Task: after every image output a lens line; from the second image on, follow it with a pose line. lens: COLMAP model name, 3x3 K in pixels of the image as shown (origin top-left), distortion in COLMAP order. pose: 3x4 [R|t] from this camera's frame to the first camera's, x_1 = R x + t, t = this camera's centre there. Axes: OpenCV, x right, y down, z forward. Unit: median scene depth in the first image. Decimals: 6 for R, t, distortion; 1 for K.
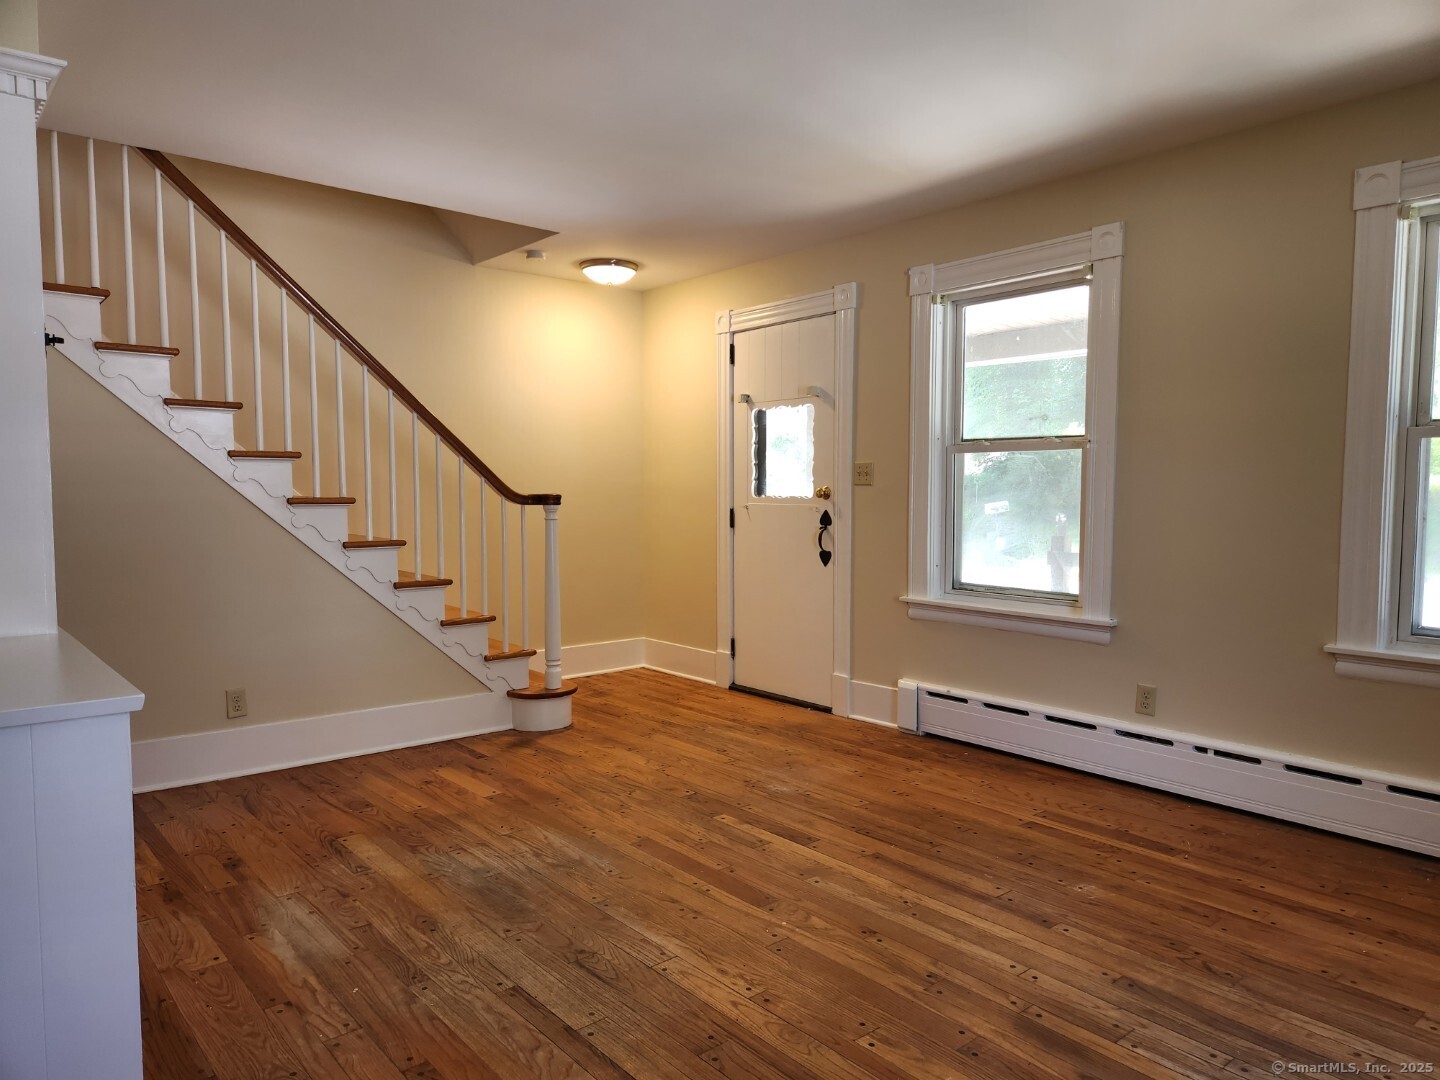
lens RADIAL K [[965.3, 0, 715.7], [0, 965.3, 550.1], [0, 0, 1]] dist [0.075992, -0.063527]
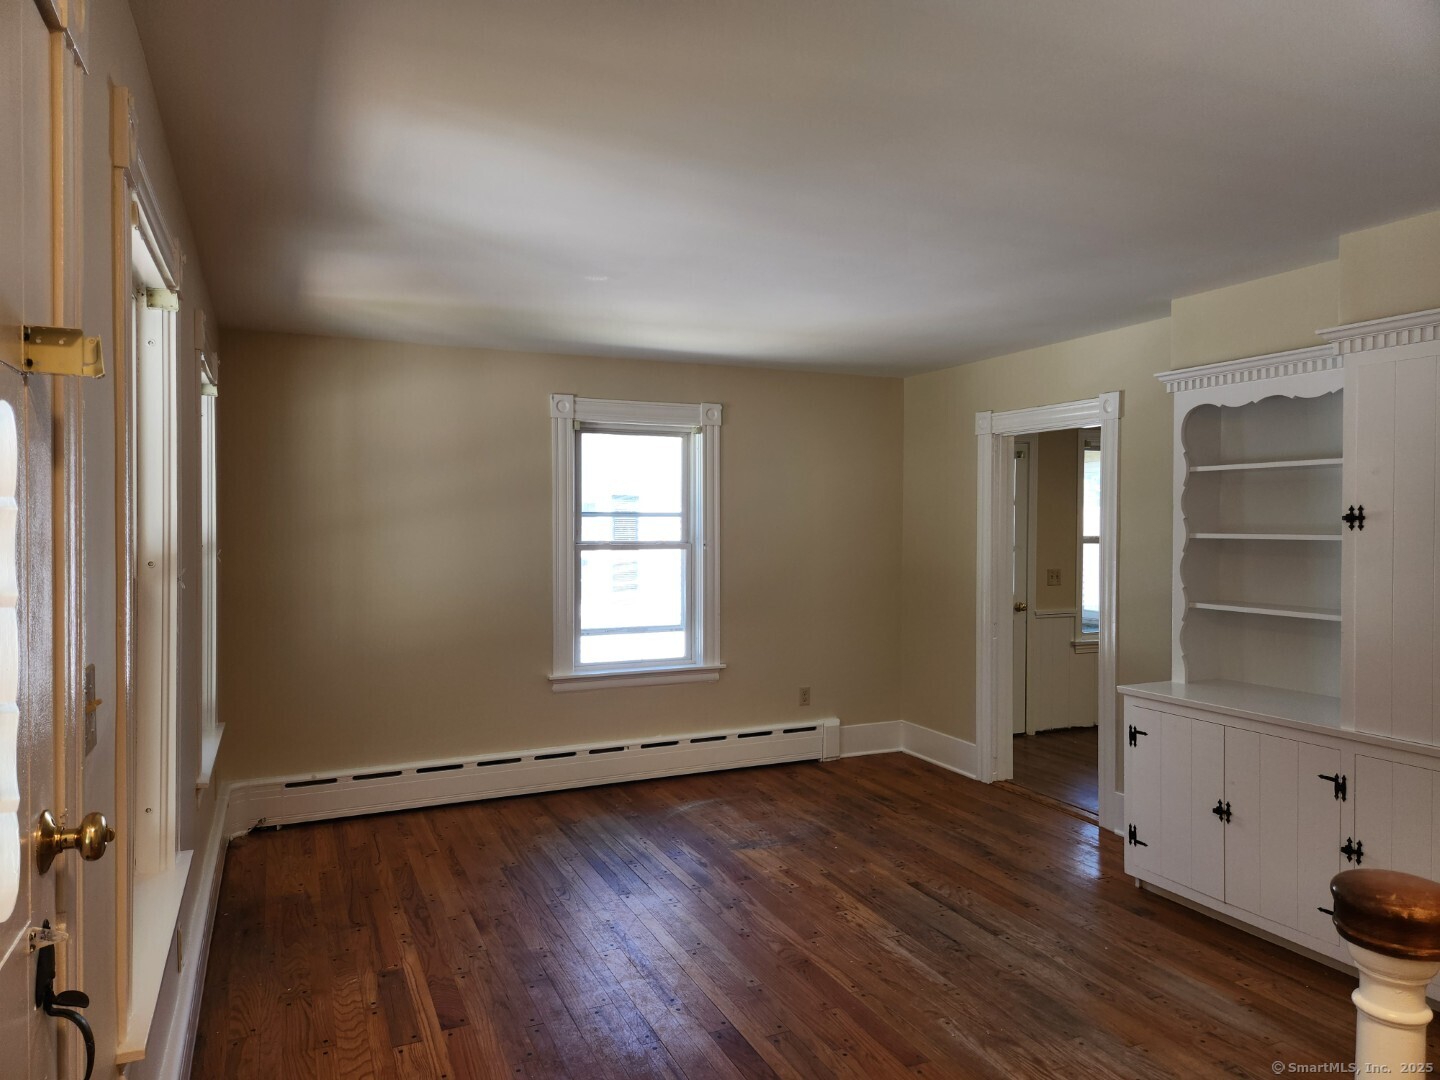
lens RADIAL K [[949.9, 0, 725.4], [0, 949.9, 538.7], [0, 0, 1]] dist [0.066666, -0.060018]
pose [[-0.966101, -0.007038, 0.258070, -0.127653], [0.013906, 0.996758, 0.079242, -0.215129], [-0.257791, 0.080144, -0.962871, 1.792706]]
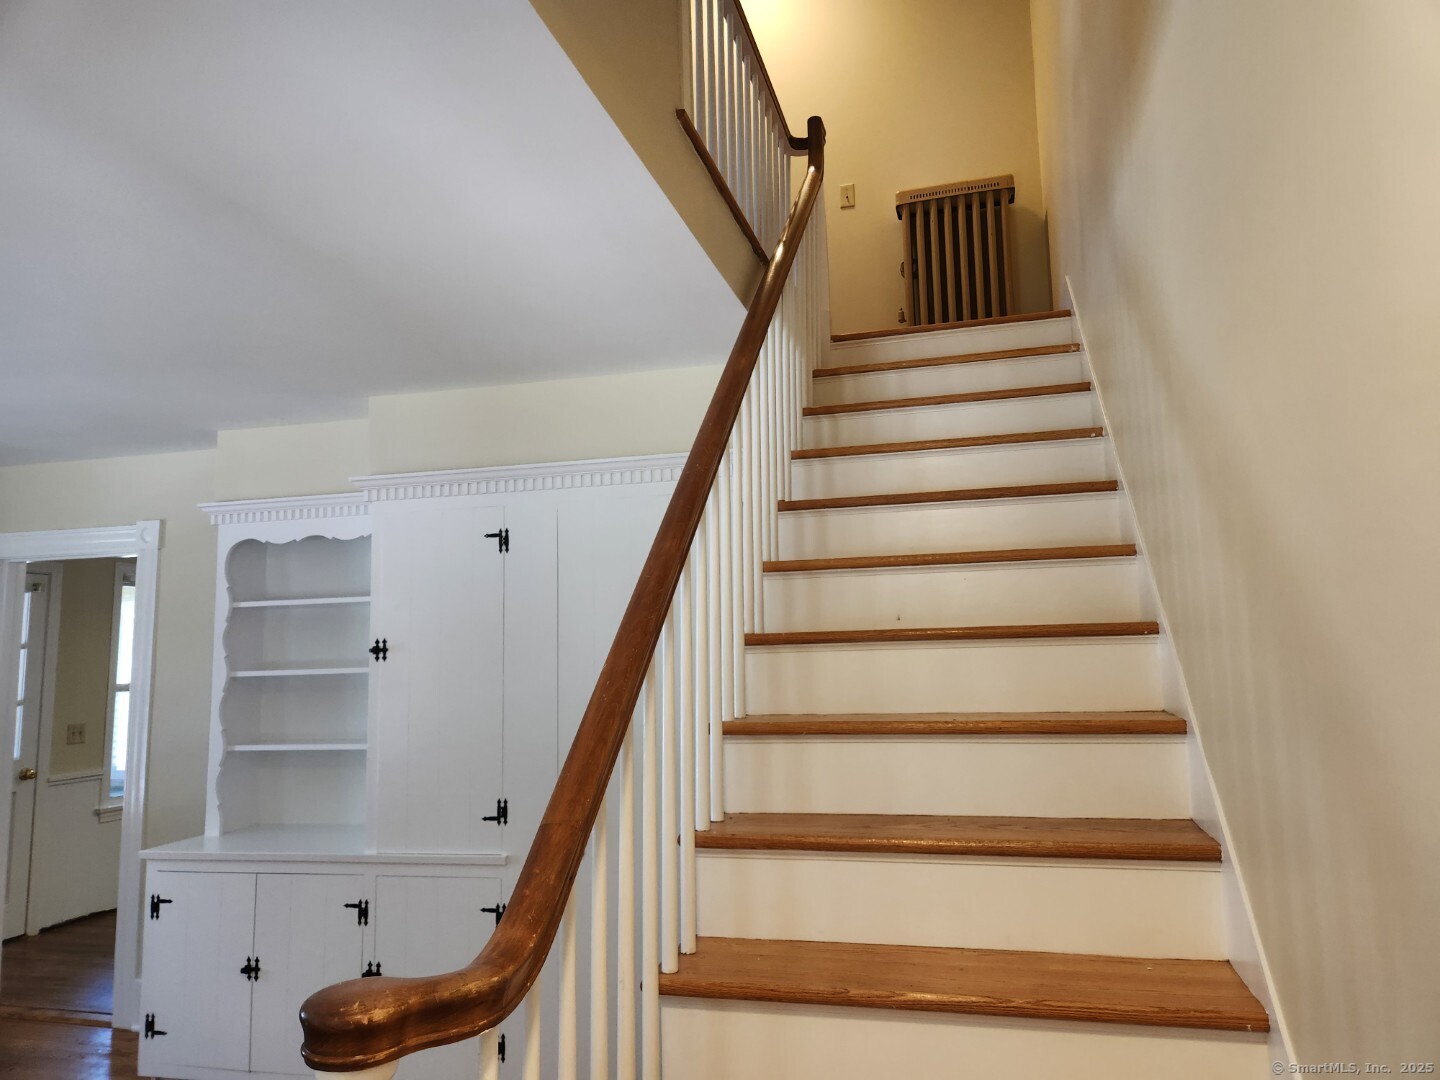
lens RADIAL K [[957.2, 0, 720.0], [0, 957.2, 540.0], [0, 0, 1]] dist [0.073018, -0.063716]
pose [[-0.805714, -0.054322, -0.589809, -0.156860], [-0.014400, 0.997288, -0.072179, -0.199880], [0.592130, -0.049663, -0.804311, 1.772060]]
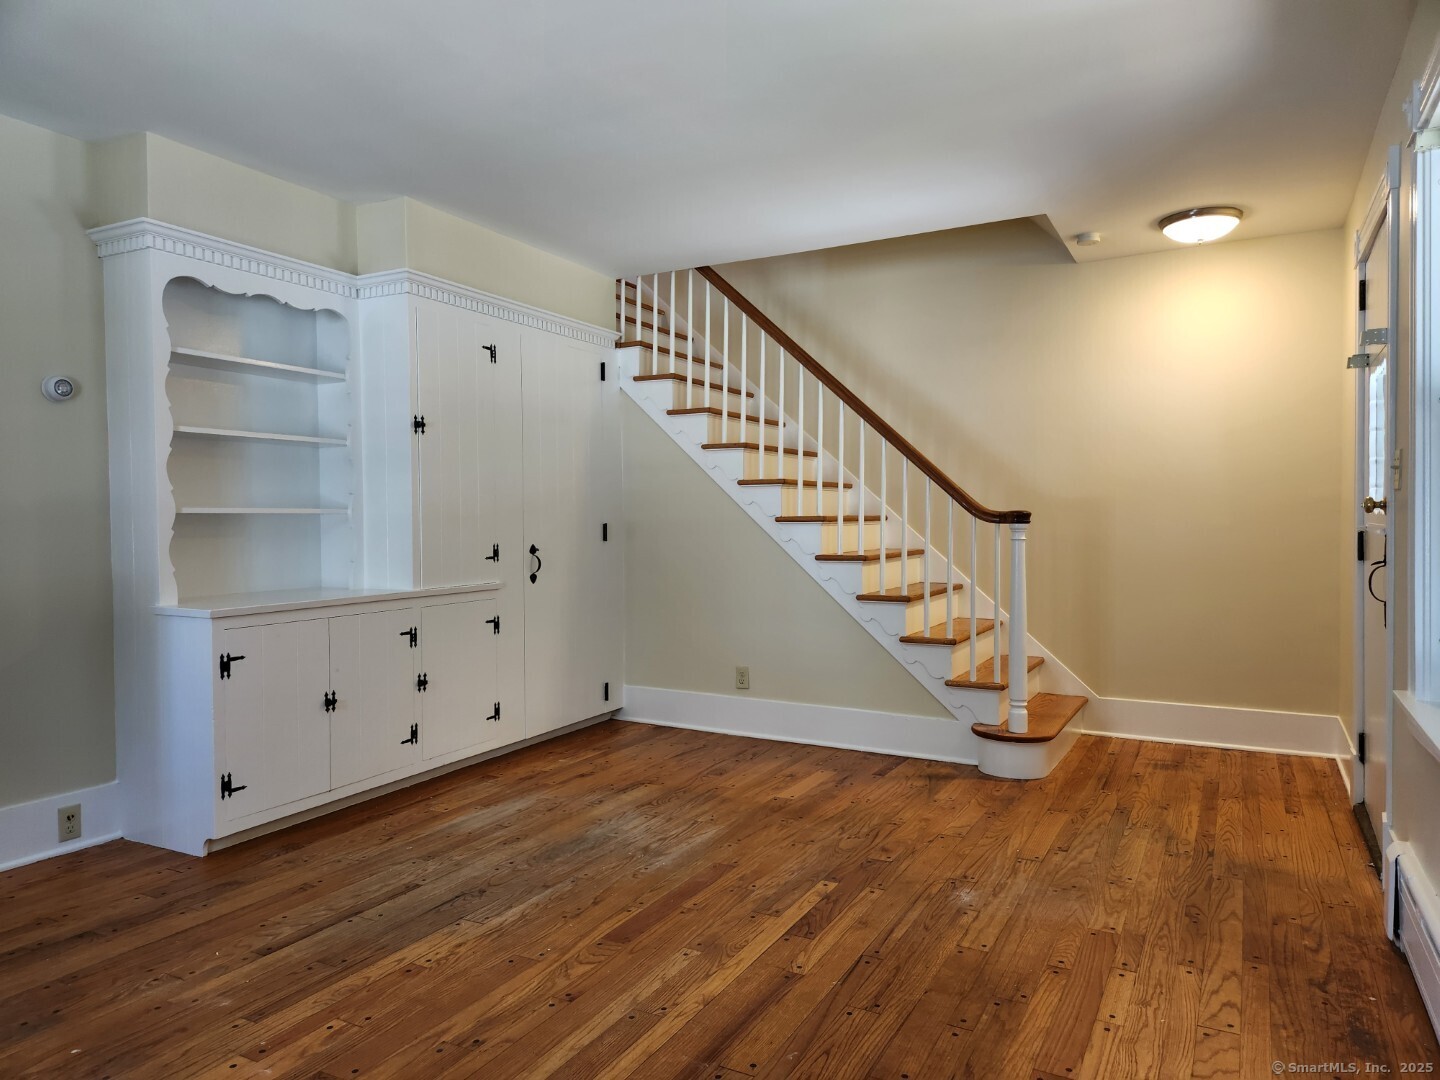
lens RADIAL K [[957.2, 0, 720.0], [0, 957.2, 540.0], [0, 0, 1]] dist [0.073018, -0.063716]
pose [[0.368833, 0.016992, -0.929340, 0.806203], [-0.053666, 0.998554, -0.003041, -0.020982], [0.927945, 0.050995, 0.369212, 0.619565]]
